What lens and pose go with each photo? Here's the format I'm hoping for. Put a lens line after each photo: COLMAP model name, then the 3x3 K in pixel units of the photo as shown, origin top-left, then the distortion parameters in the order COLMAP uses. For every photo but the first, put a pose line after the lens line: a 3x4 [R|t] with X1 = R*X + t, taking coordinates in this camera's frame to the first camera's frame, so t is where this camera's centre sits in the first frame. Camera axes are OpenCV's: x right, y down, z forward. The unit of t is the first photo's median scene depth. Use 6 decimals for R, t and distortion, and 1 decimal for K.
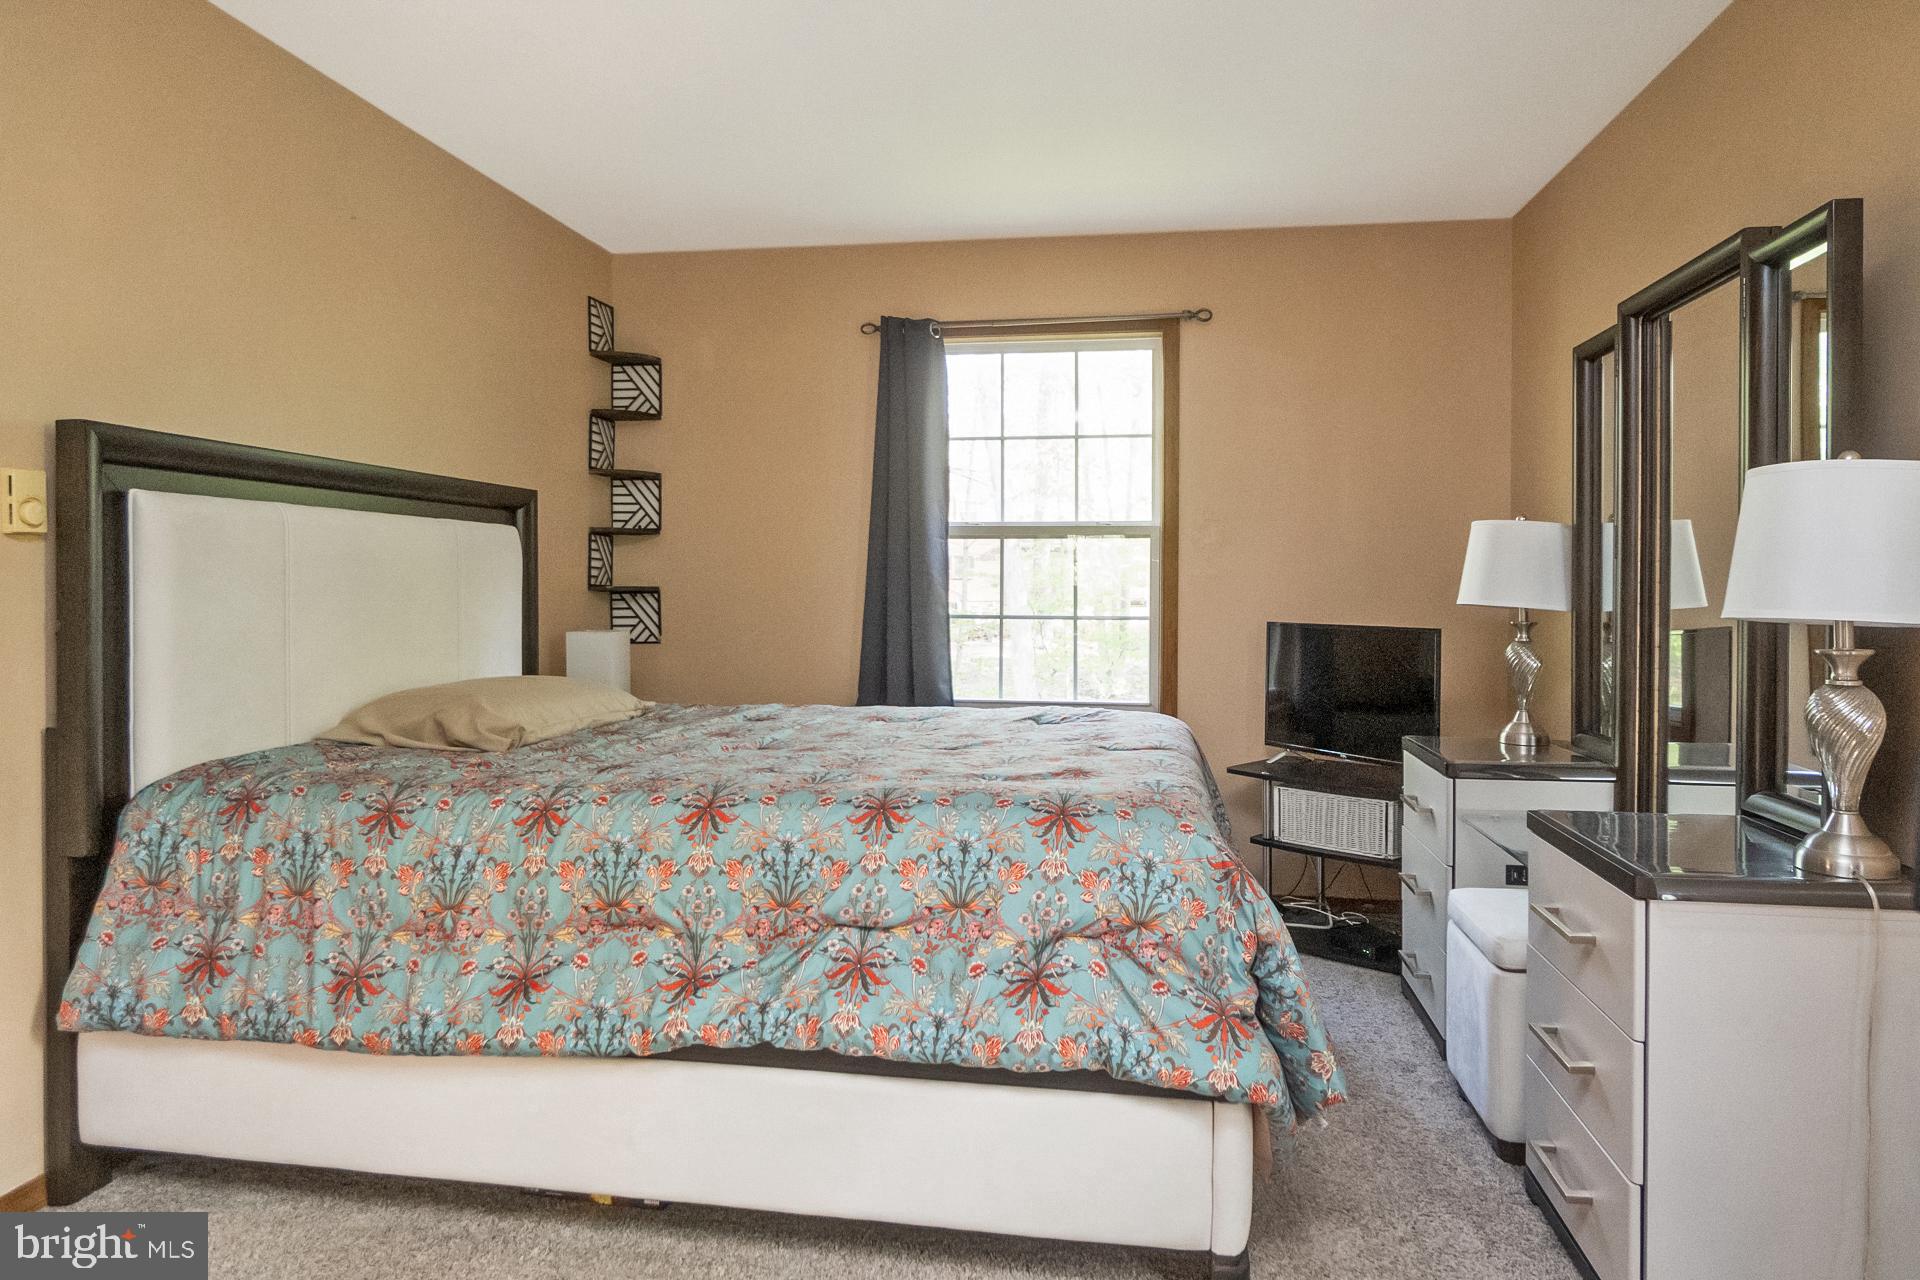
lens RADIAL K [[1174.9, 0, 984.4], [0, 1174.9, 593.0], [0, 0, 1]] dist [-0.000932, 0.003949]
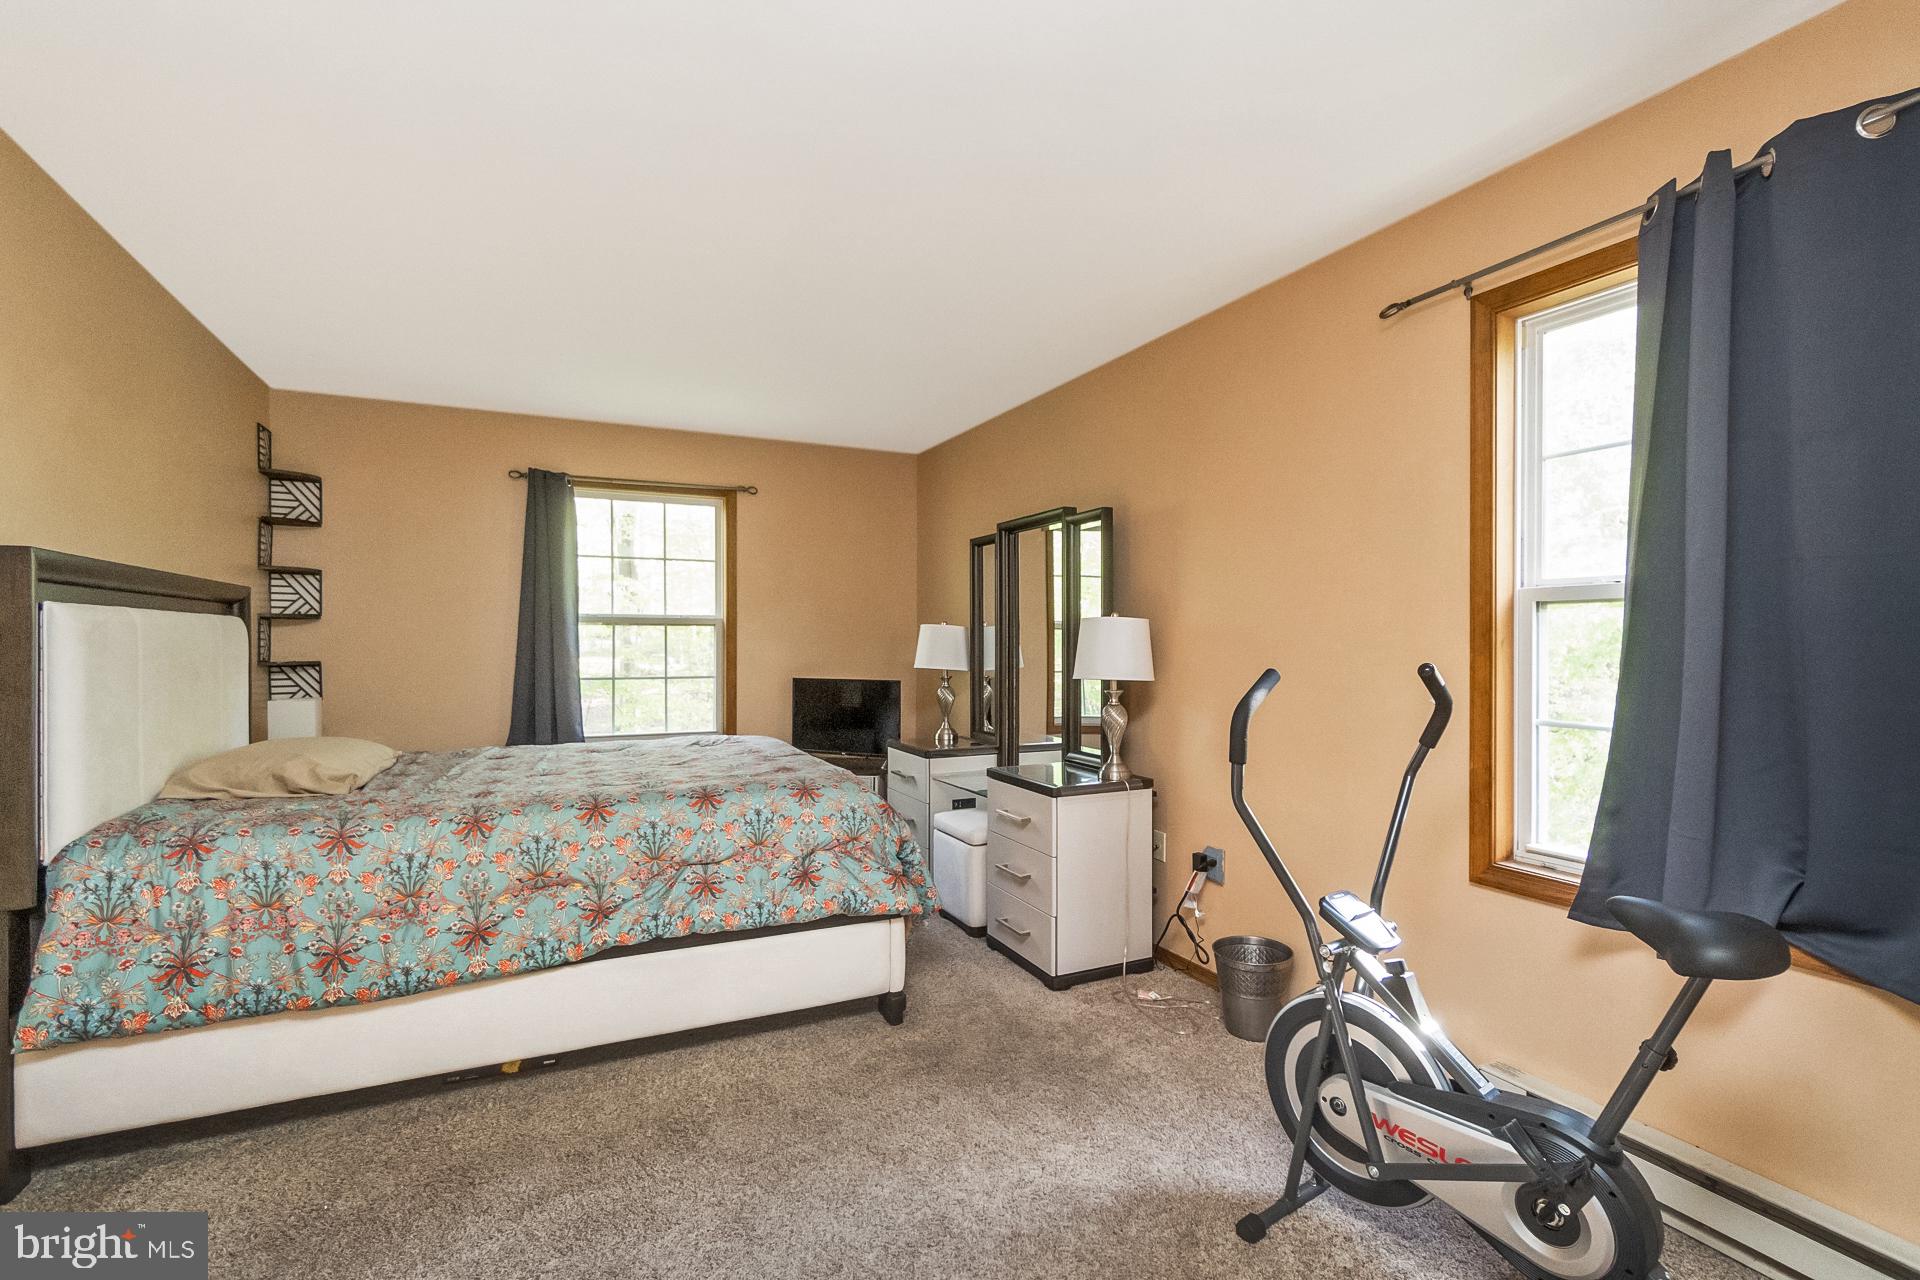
lens RADIAL K [[852.8, 0, 956.3], [0, 852.8, 643.2], [0, 0, 1]] dist [-0.006349, 0.003223]
pose [[0.825912, -0.003231, 0.563790, -0.473834], [0.004100, 0.999992, -0.000275, -0.044293], [-0.563784, 0.002538, 0.825918, -0.260732]]
